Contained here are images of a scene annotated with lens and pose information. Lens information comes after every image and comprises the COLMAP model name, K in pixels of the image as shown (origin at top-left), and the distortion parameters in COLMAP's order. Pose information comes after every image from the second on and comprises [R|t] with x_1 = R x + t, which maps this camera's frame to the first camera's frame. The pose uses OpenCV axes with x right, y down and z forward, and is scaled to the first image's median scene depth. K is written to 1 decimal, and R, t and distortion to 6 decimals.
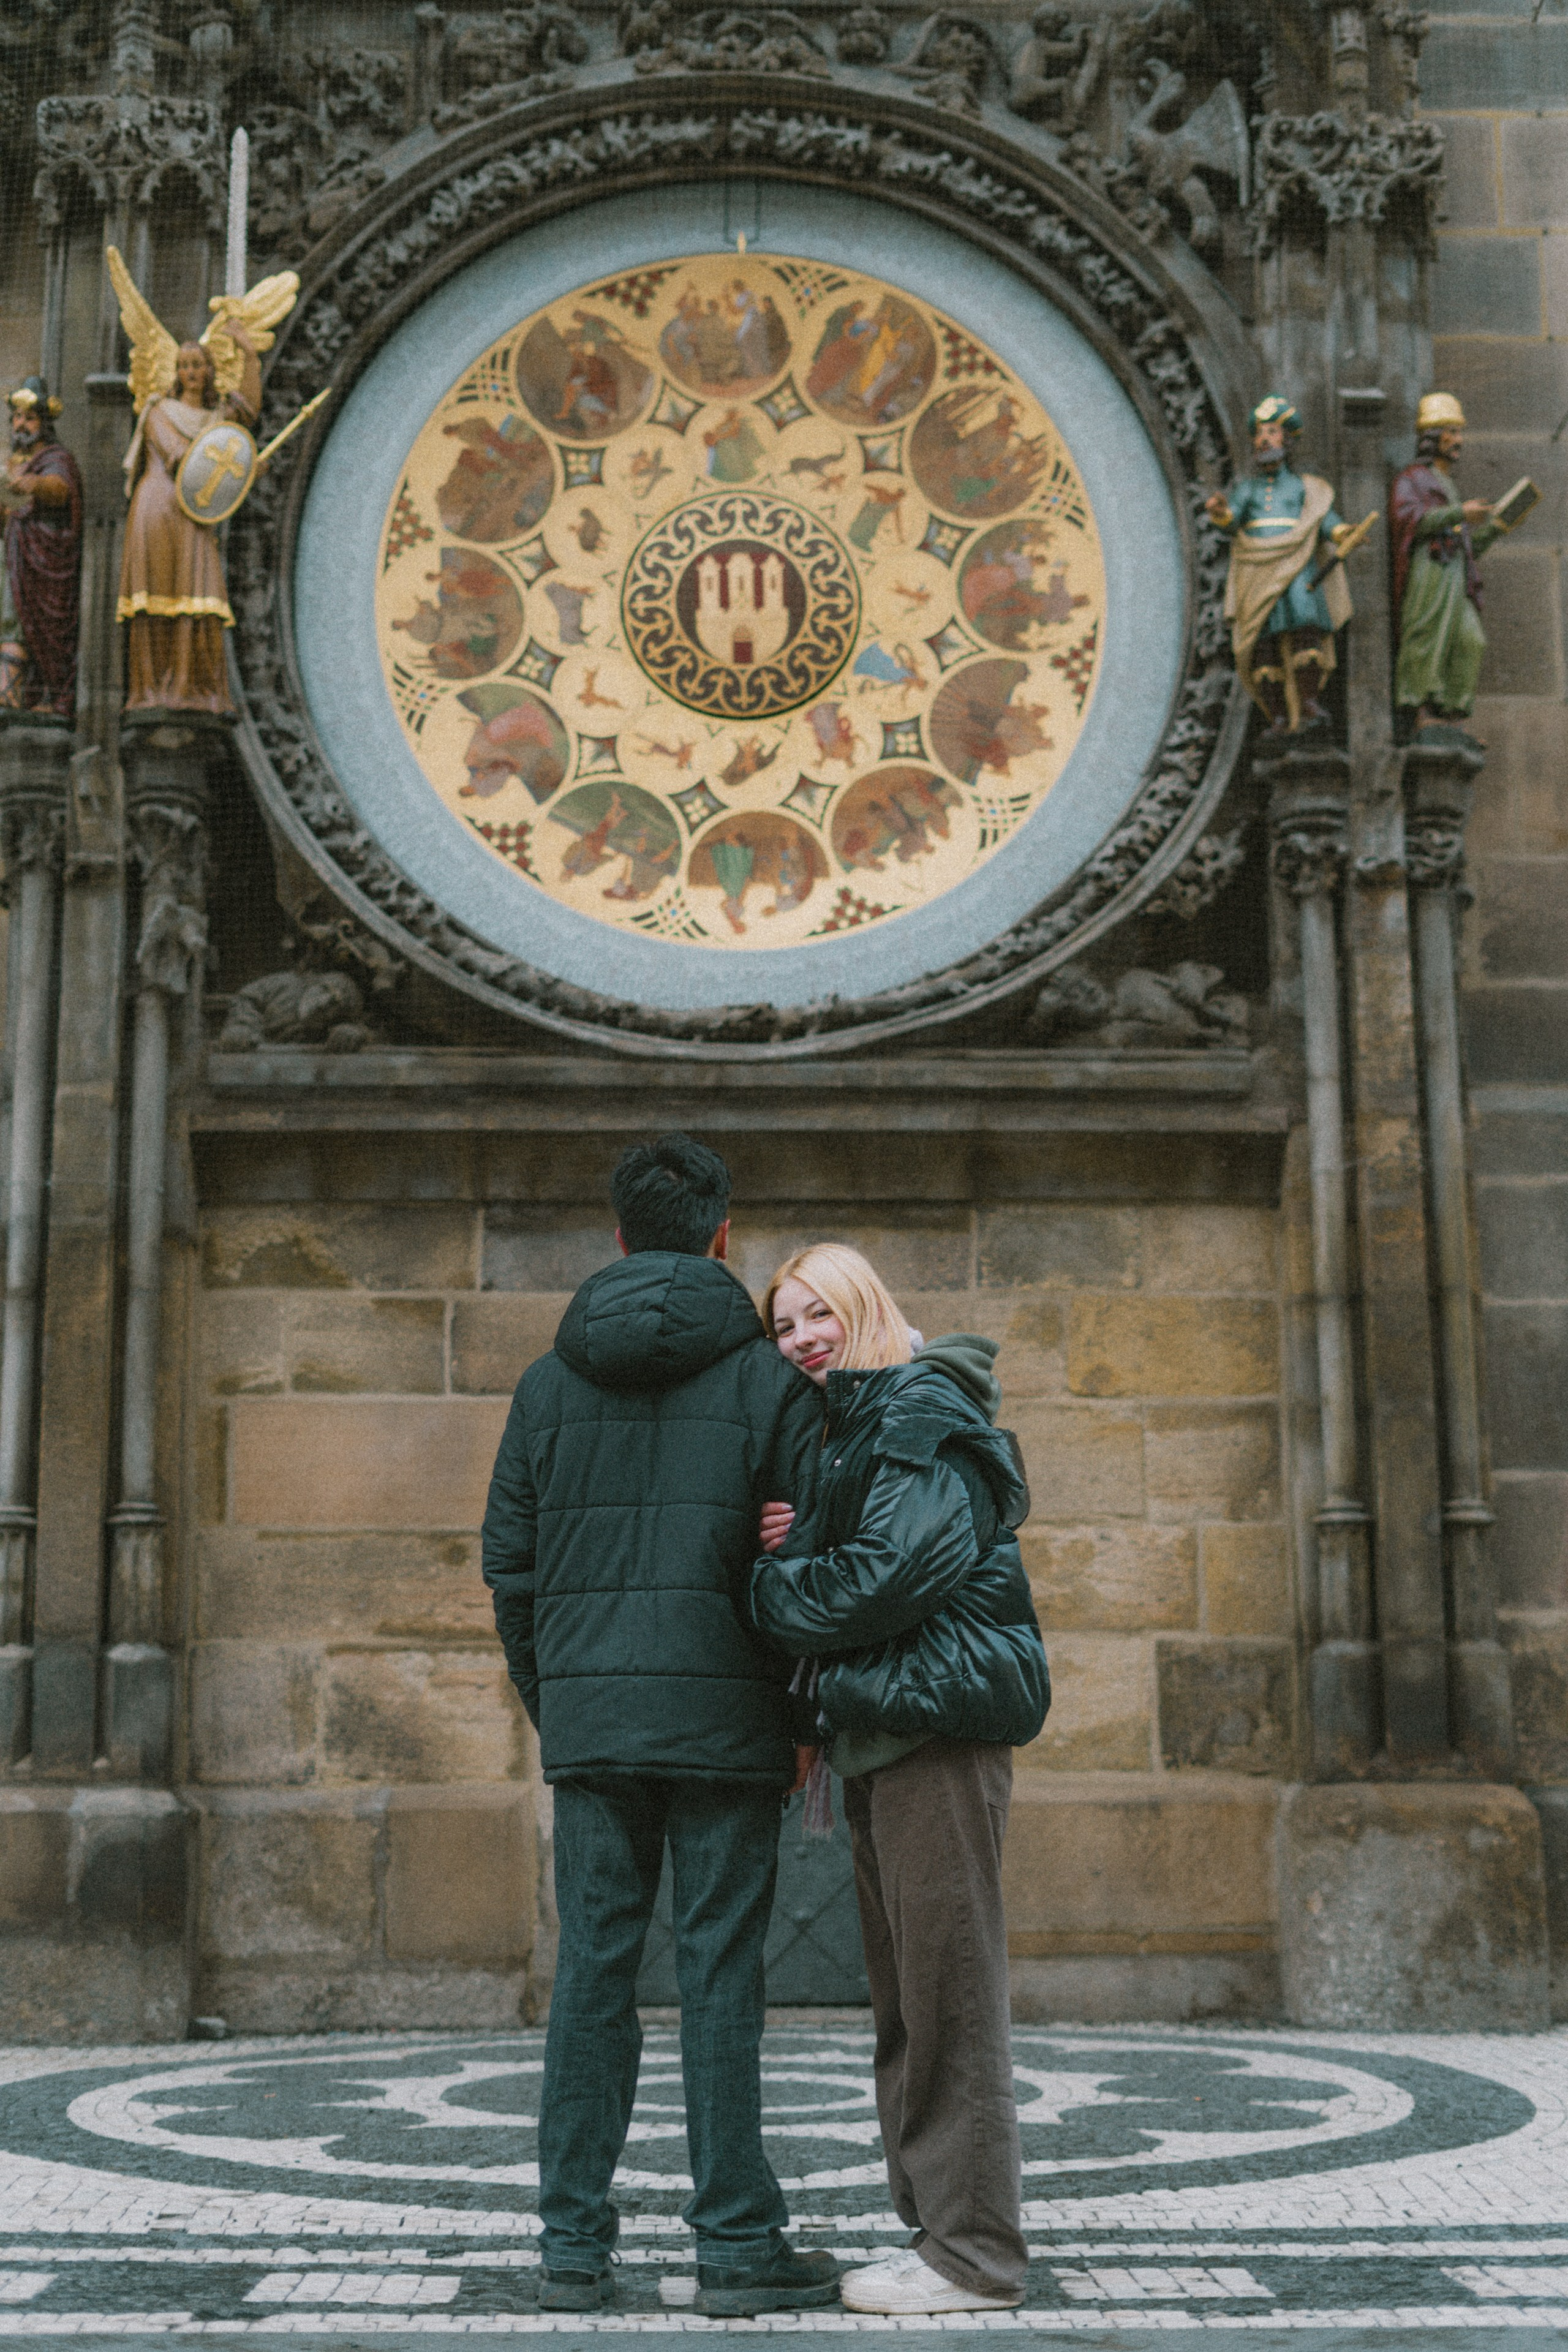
lens RADIAL K [[3294.0, 0, 784.0], [0, 3294.0, 1176.0], [0, 0, 1]] dist [-0.029663, -0.023377]
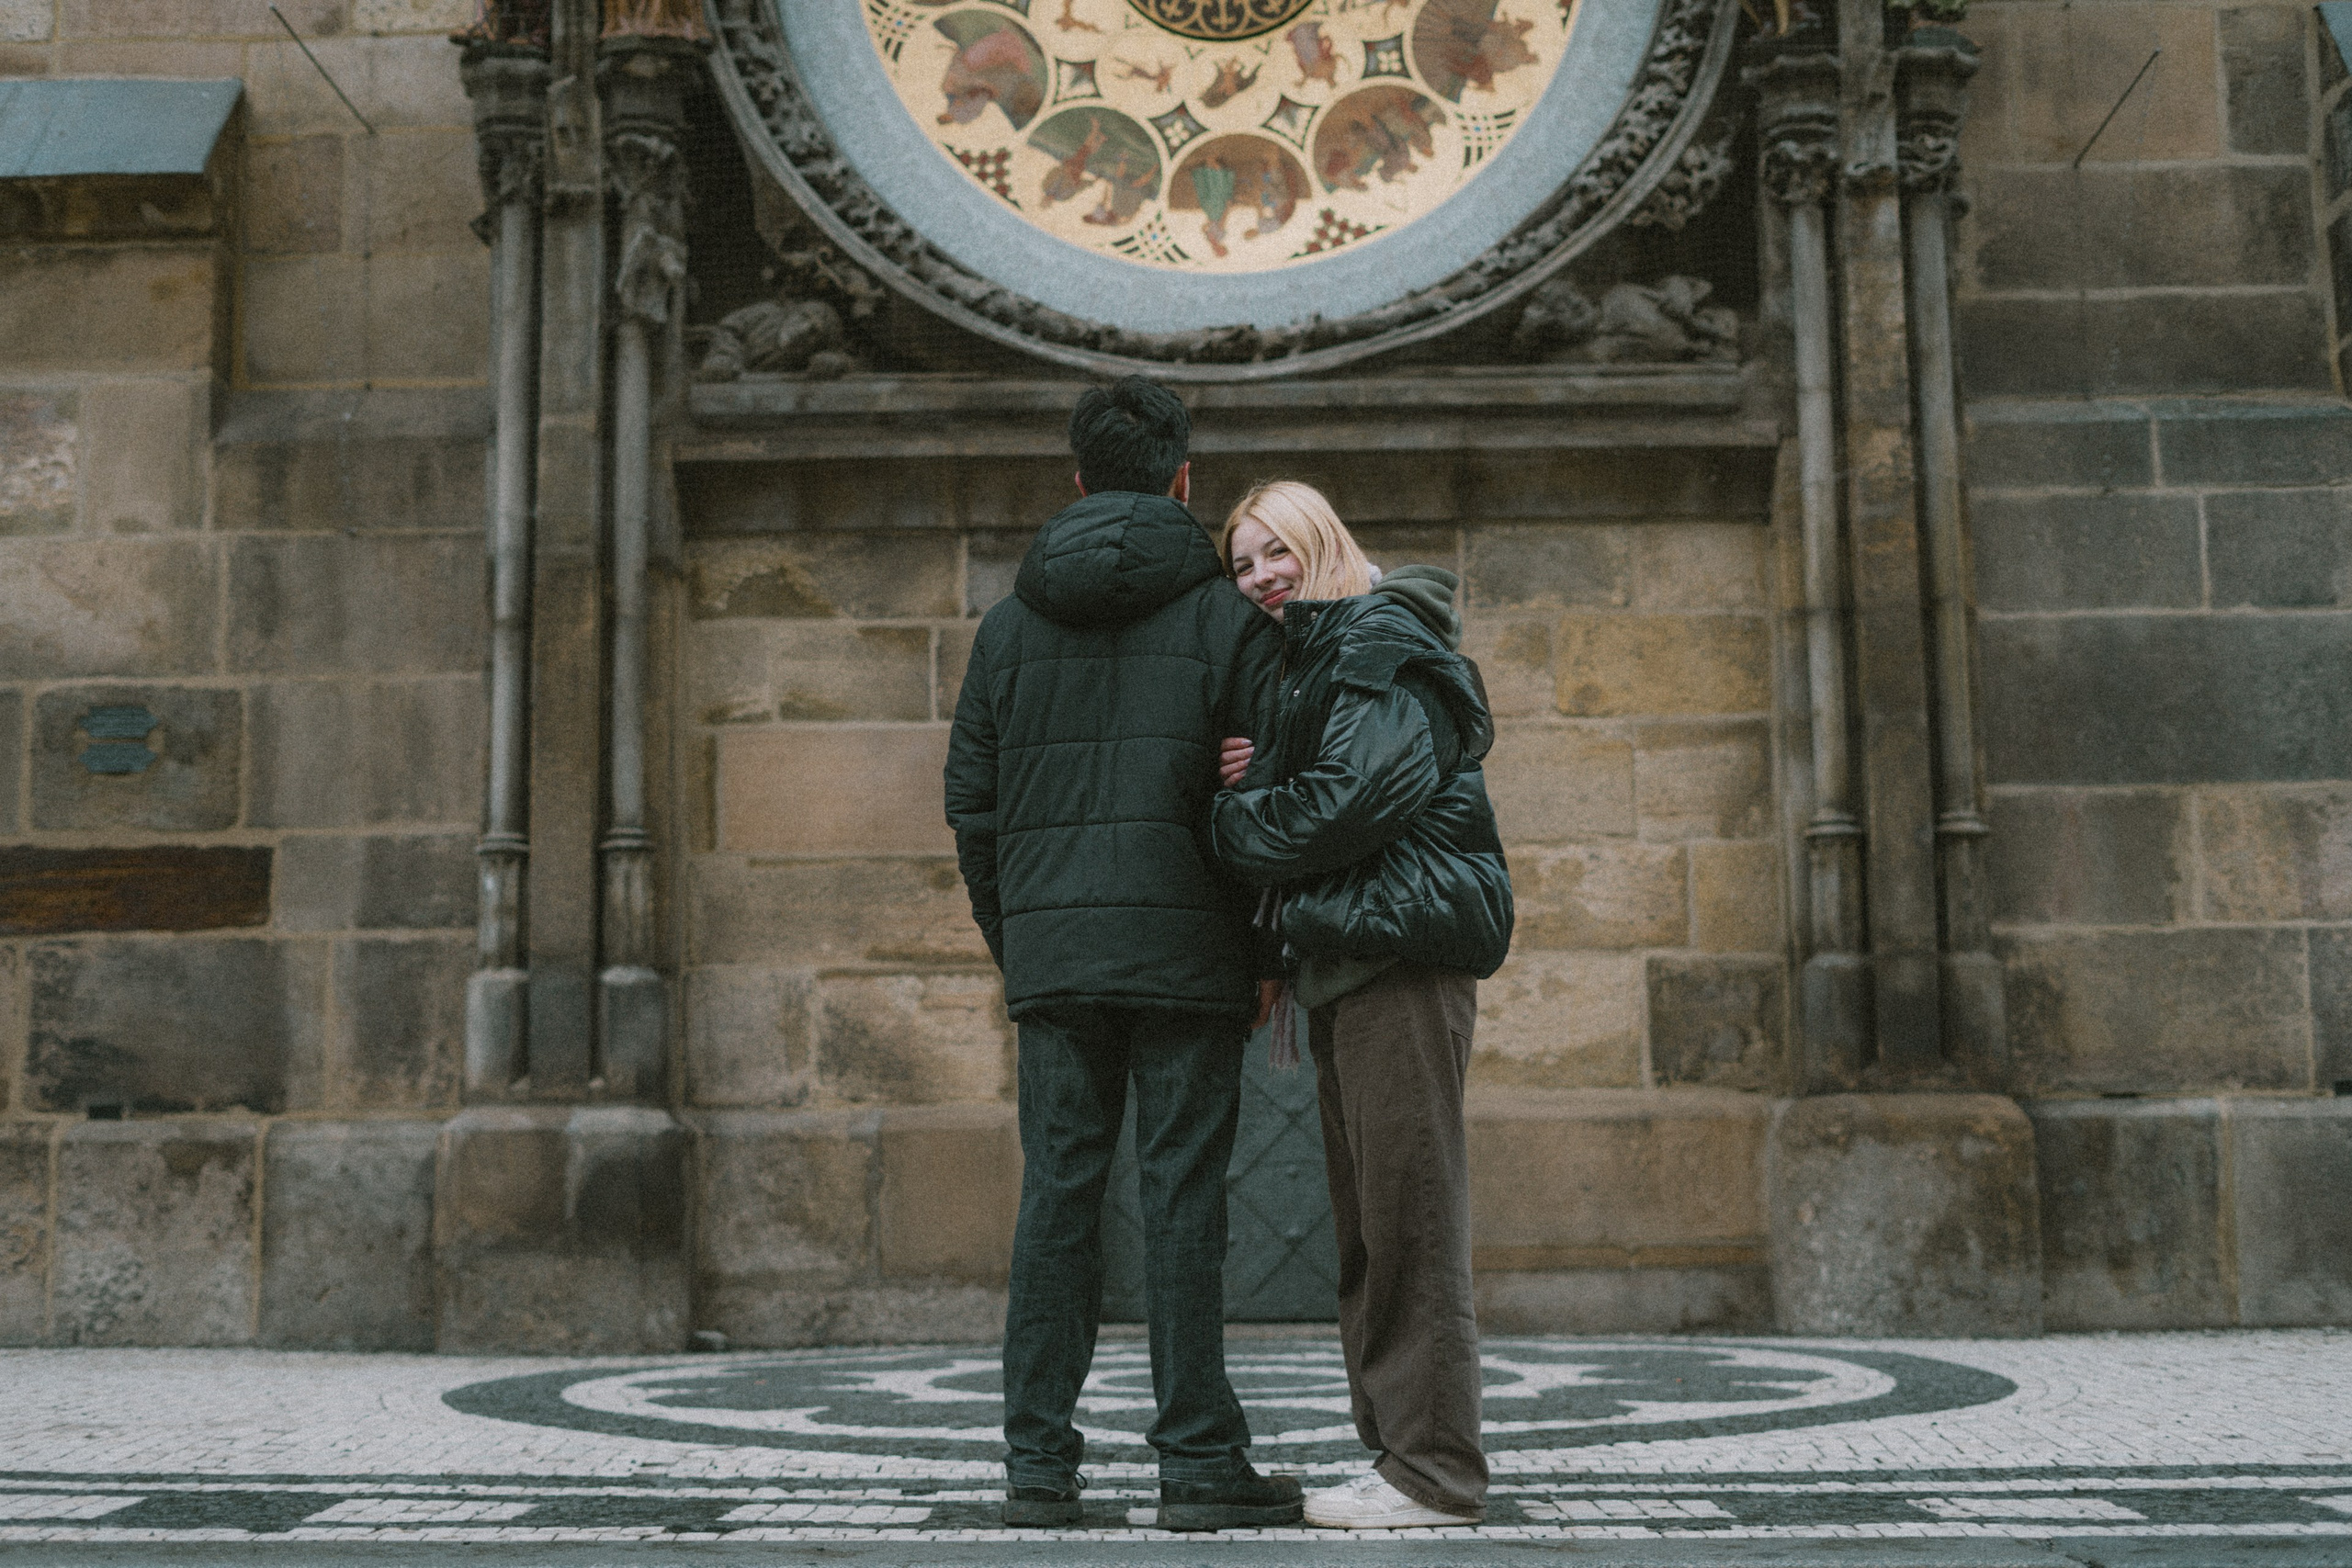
lens RADIAL K [[3311.3, 0, 1139.3], [0, 3311.3, 784.8], [0, 0, 1]] dist [-0.047829, 0.016442]
pose [[0.998698, -0.010858, -0.049842, 0.010263], [0.013671, 0.998312, 0.056449, 0.030031], [0.049145, -0.057057, 0.997161, -0.002197]]
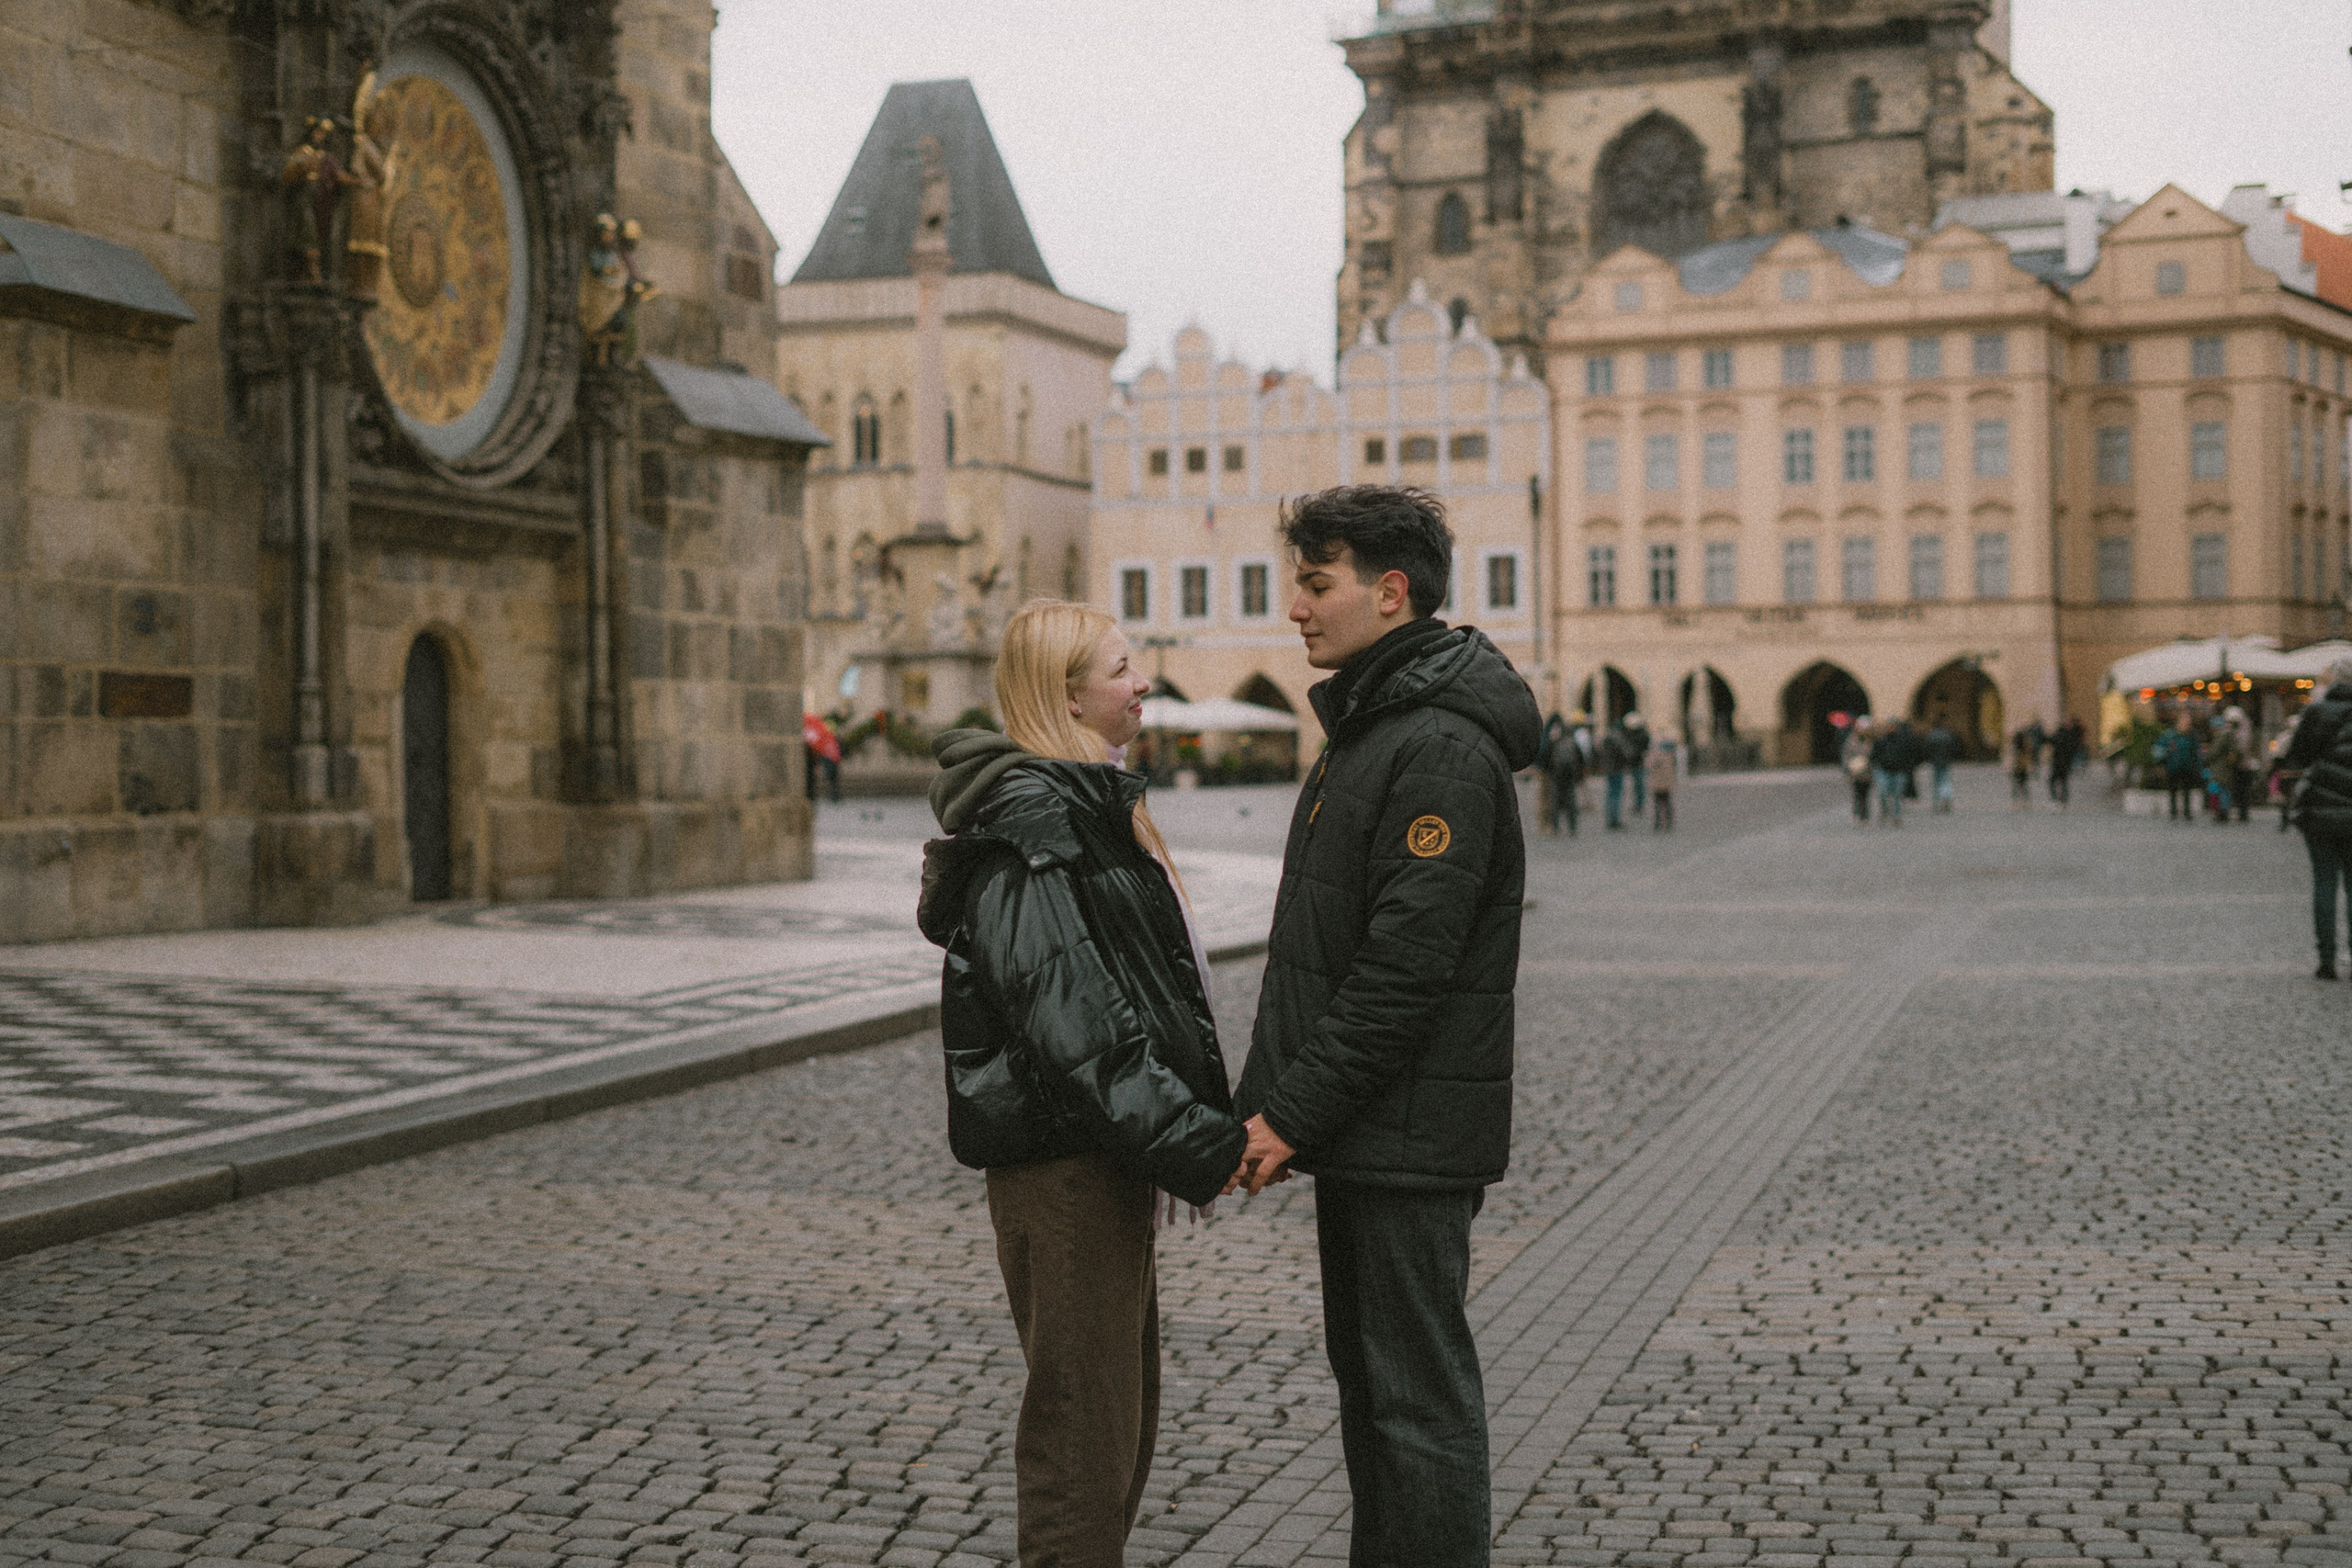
lens RADIAL K [[3237.4, 0, 1220.9], [0, 3237.4, 732.1], [0, 0, 1]] dist [-0.081060, -0.013008]
pose [[0.272194, 0.005534, 0.962227, -2.026834], [-0.197299, 0.979058, 0.050181, -0.084478], [-0.941798, -0.203505, 0.267585, -0.107707]]
